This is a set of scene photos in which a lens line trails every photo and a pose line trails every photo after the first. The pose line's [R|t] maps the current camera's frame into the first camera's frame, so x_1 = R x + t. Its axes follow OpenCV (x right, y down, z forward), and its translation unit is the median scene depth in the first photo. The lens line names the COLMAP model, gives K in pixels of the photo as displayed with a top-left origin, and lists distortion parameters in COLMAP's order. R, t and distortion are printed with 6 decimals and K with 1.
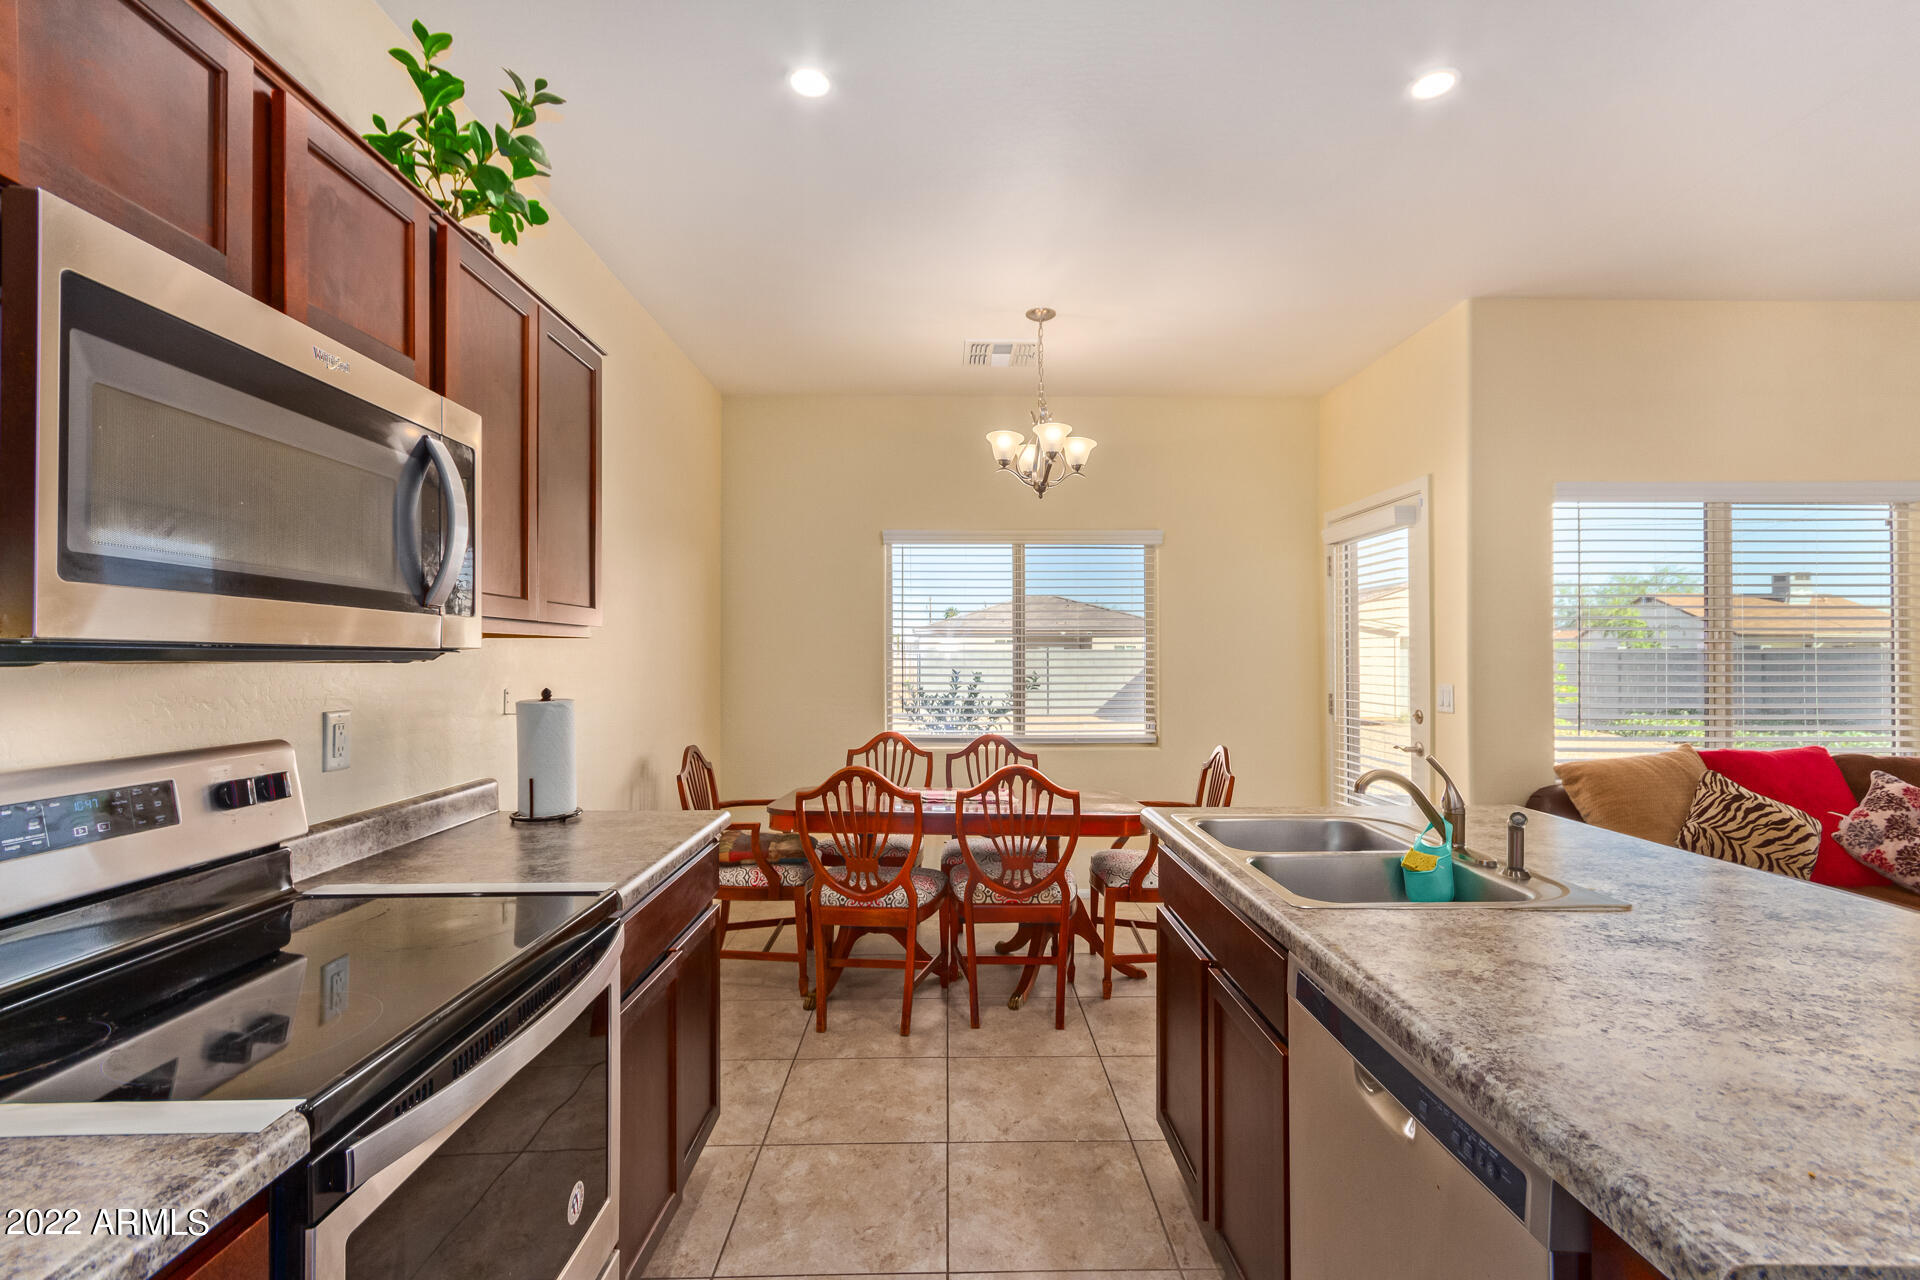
lens RADIAL K [[885.1, 0, 939.0], [0, 885.1, 663.7], [0, 0, 1]] dist [0.004280, 0.000193]
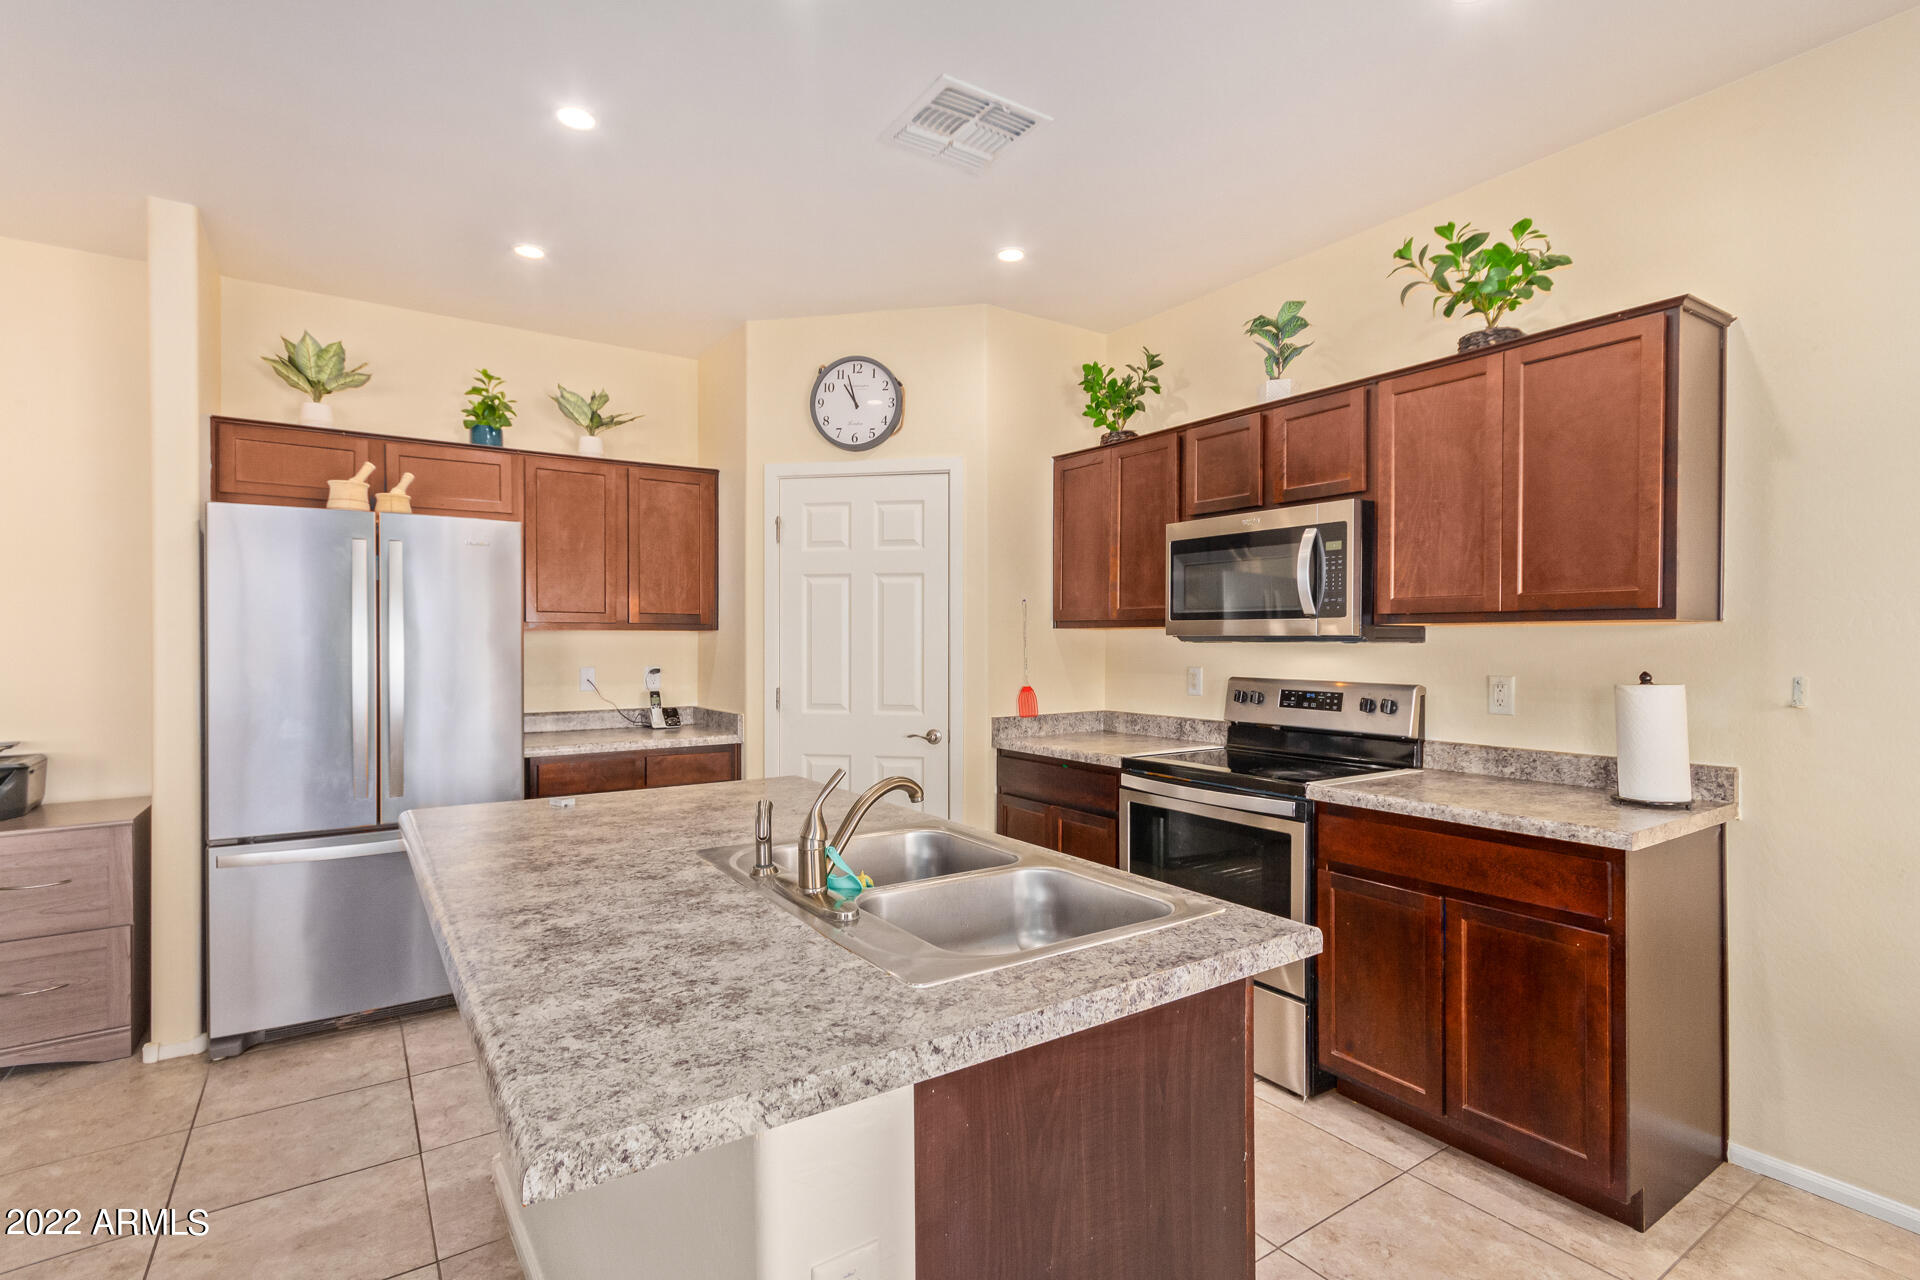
lens RADIAL K [[917.1, 0, 965.8], [0, 917.1, 643.1], [0, 0, 1]] dist [0.005539, 0.004327]
pose [[-0.836238, 0.002795, -0.548360, 0.483811], [-0.006206, 0.999875, 0.014560, -0.010745], [0.548332, 0.015579, -0.836116, 0.935046]]
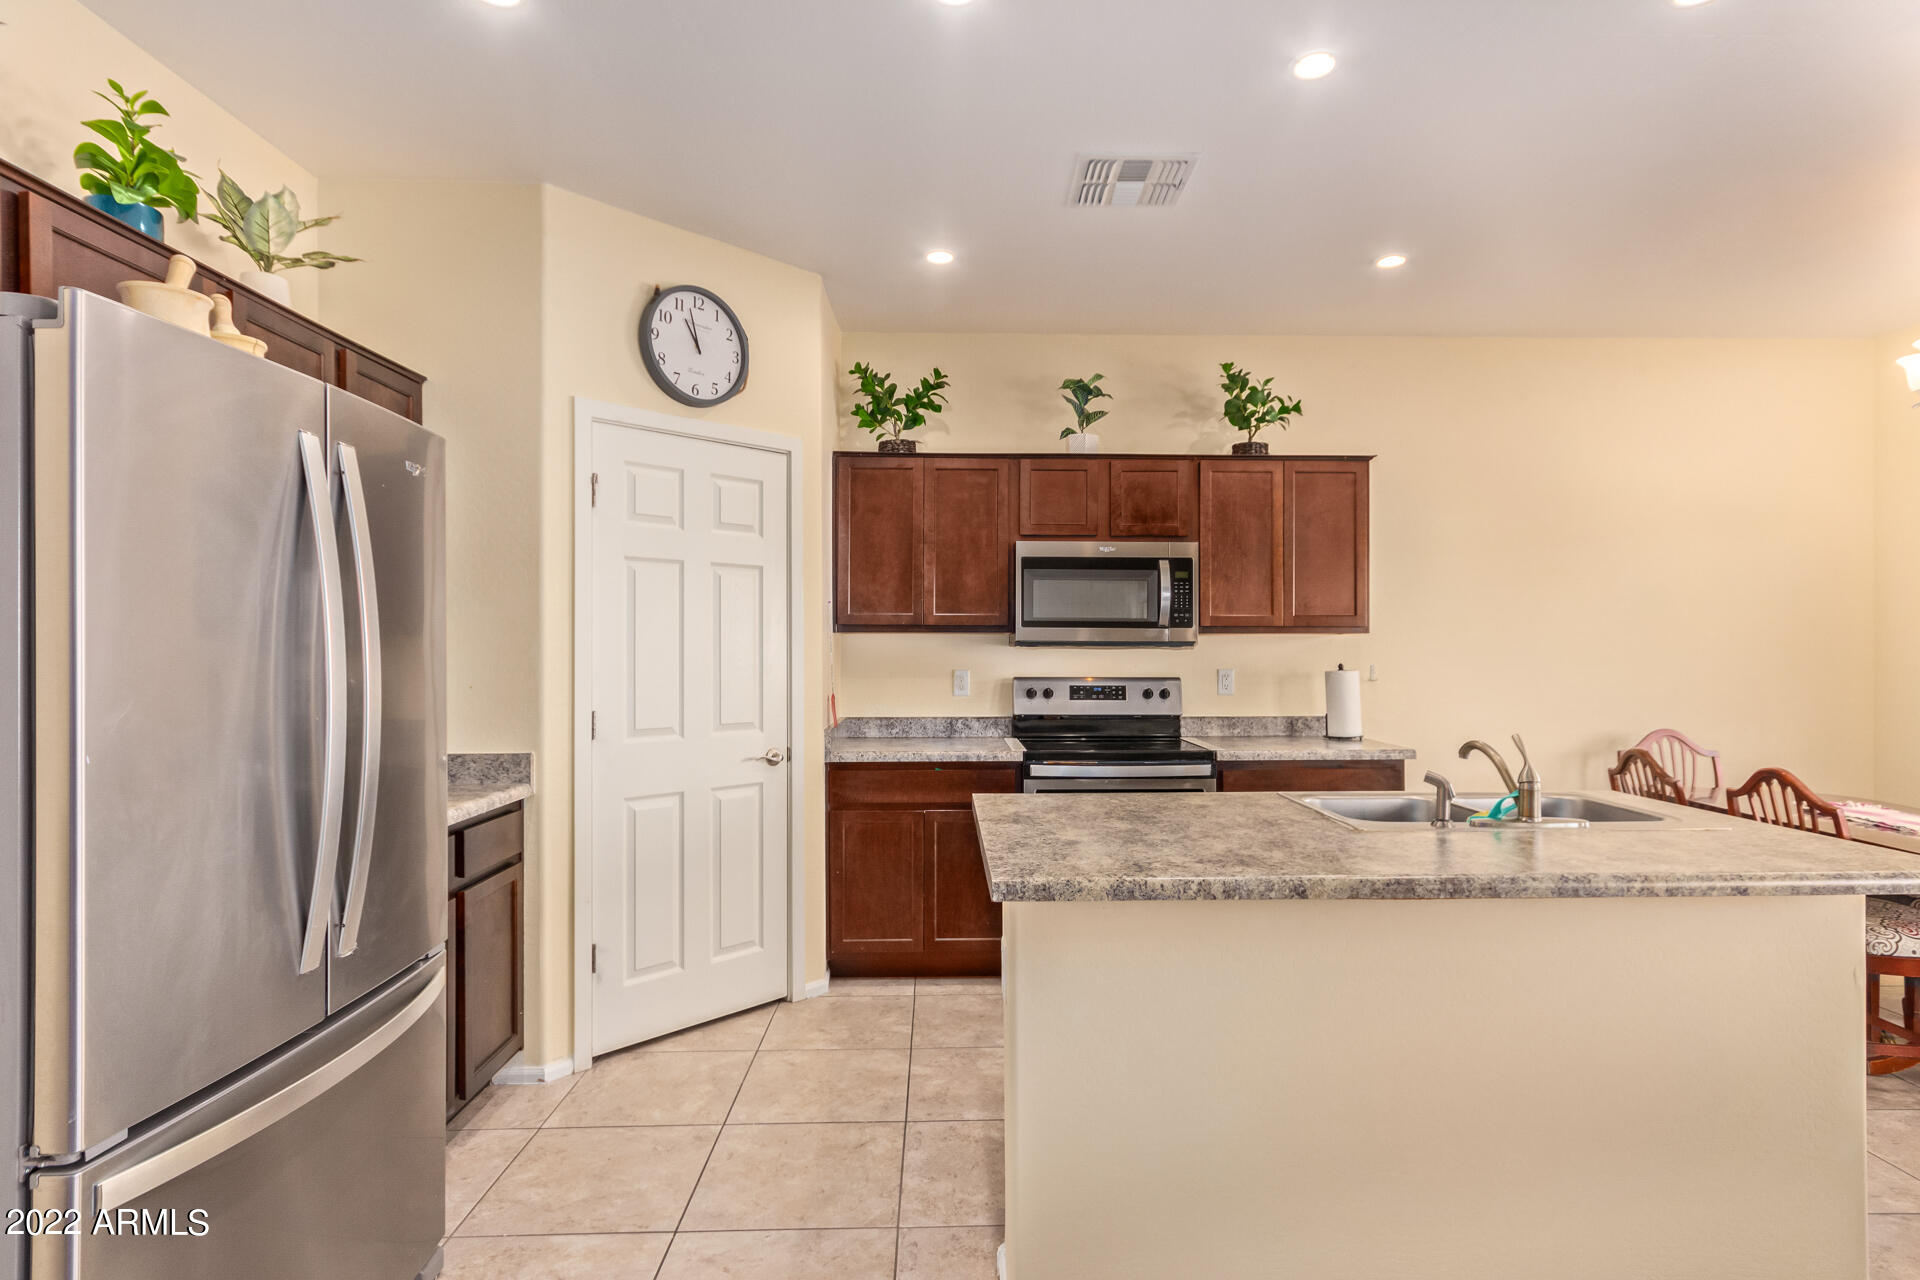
lens RADIAL K [[1003.1, 0, 976.7], [0, 1003.1, 642.9], [0, 0, 1]] dist [0.001728, 0.003946]
pose [[0.012340, -0.003649, -0.999917, 0.964250], [-0.012074, 0.999920, -0.003798, 0.001769], [0.999851, 0.012120, 0.012295, 0.170453]]
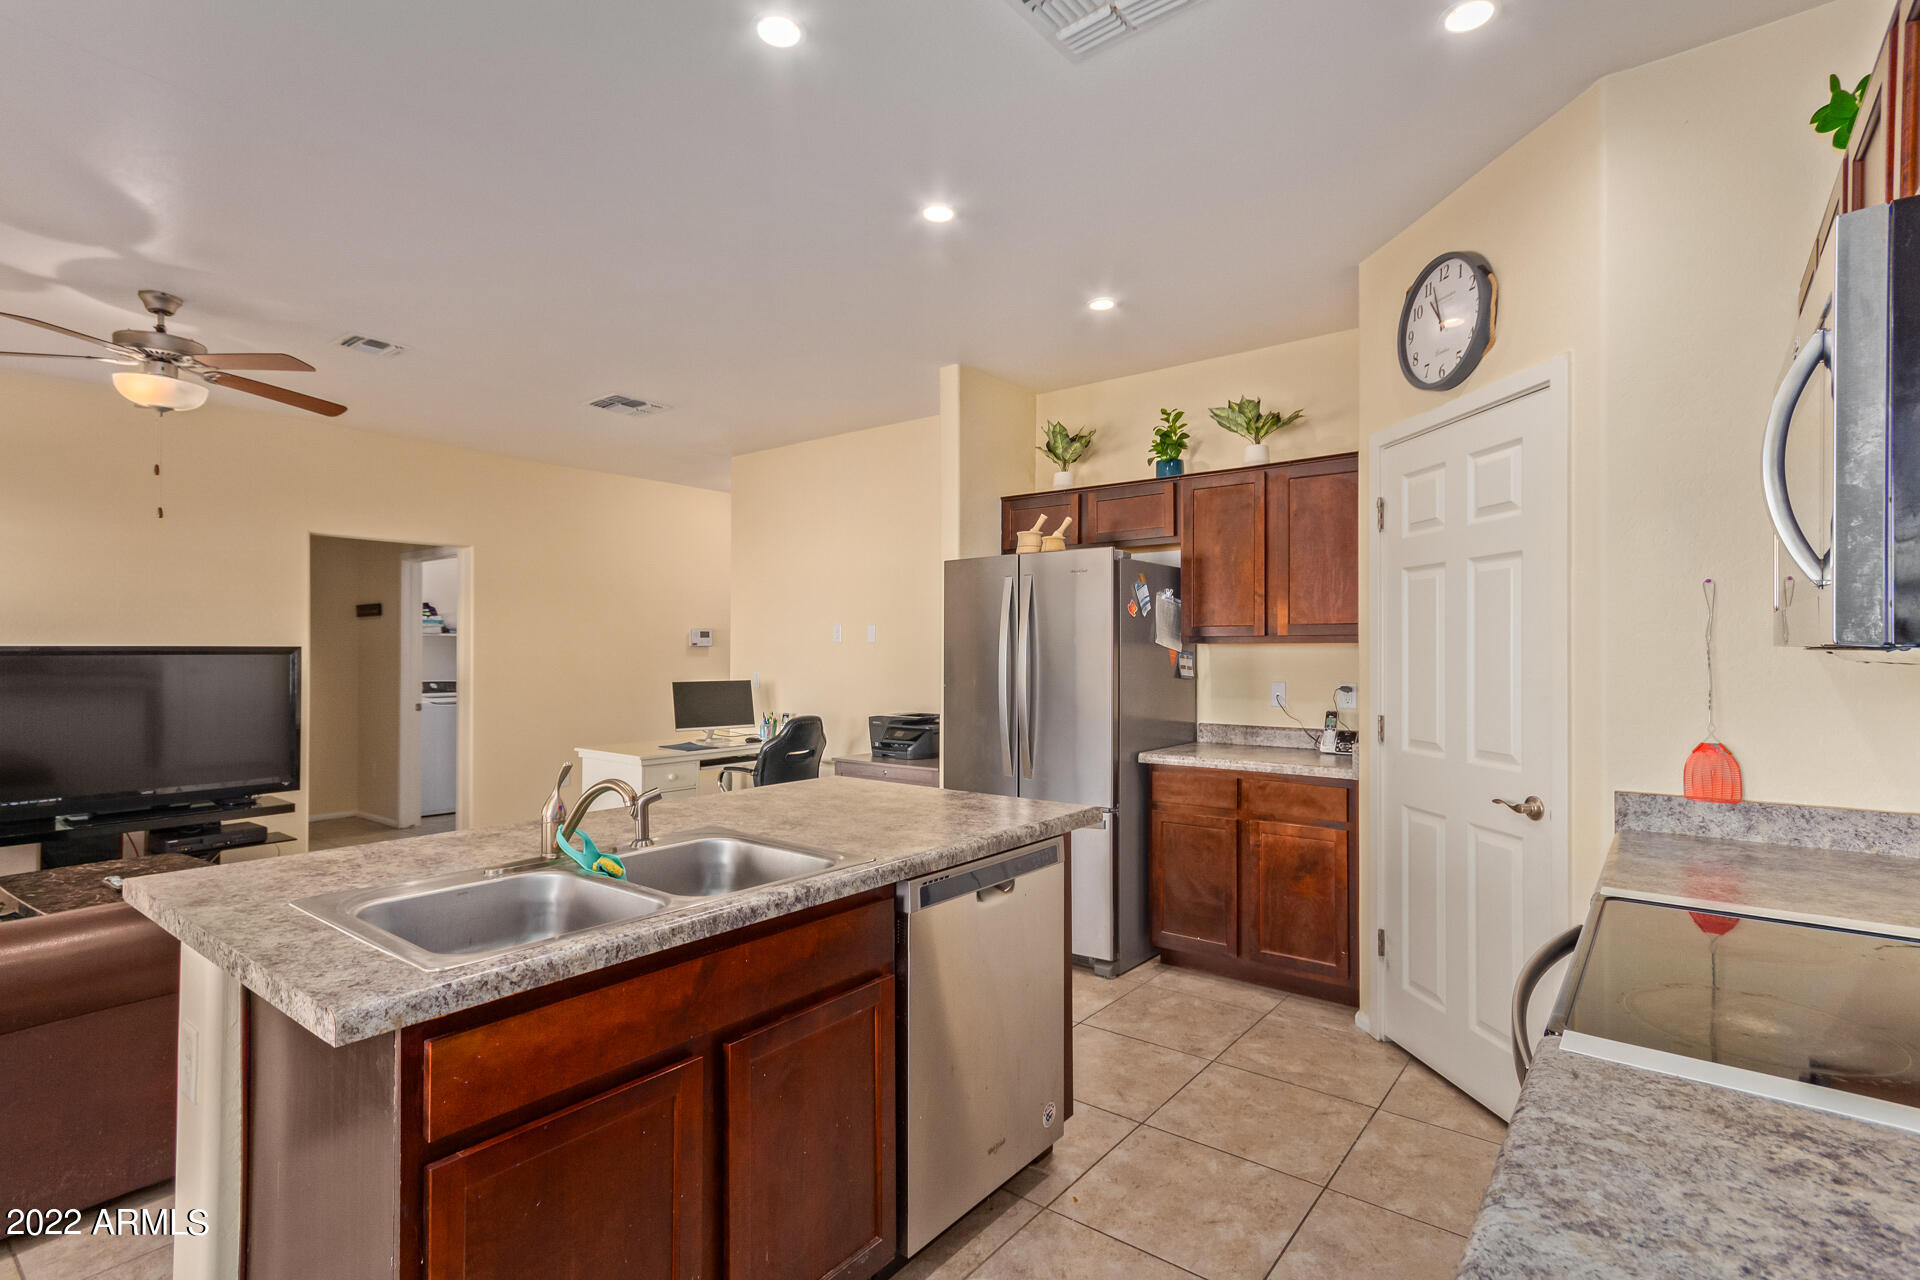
lens RADIAL K [[917.1, 0, 964.5], [0, 917.1, 643.6], [0, 0, 1]] dist [0.005539, 0.004327]
pose [[-0.774243, 0.006602, 0.632854, -0.213057], [0.008647, 0.999963, 0.000148, -0.010341], [-0.632830, 0.005587, -0.774271, 0.802015]]
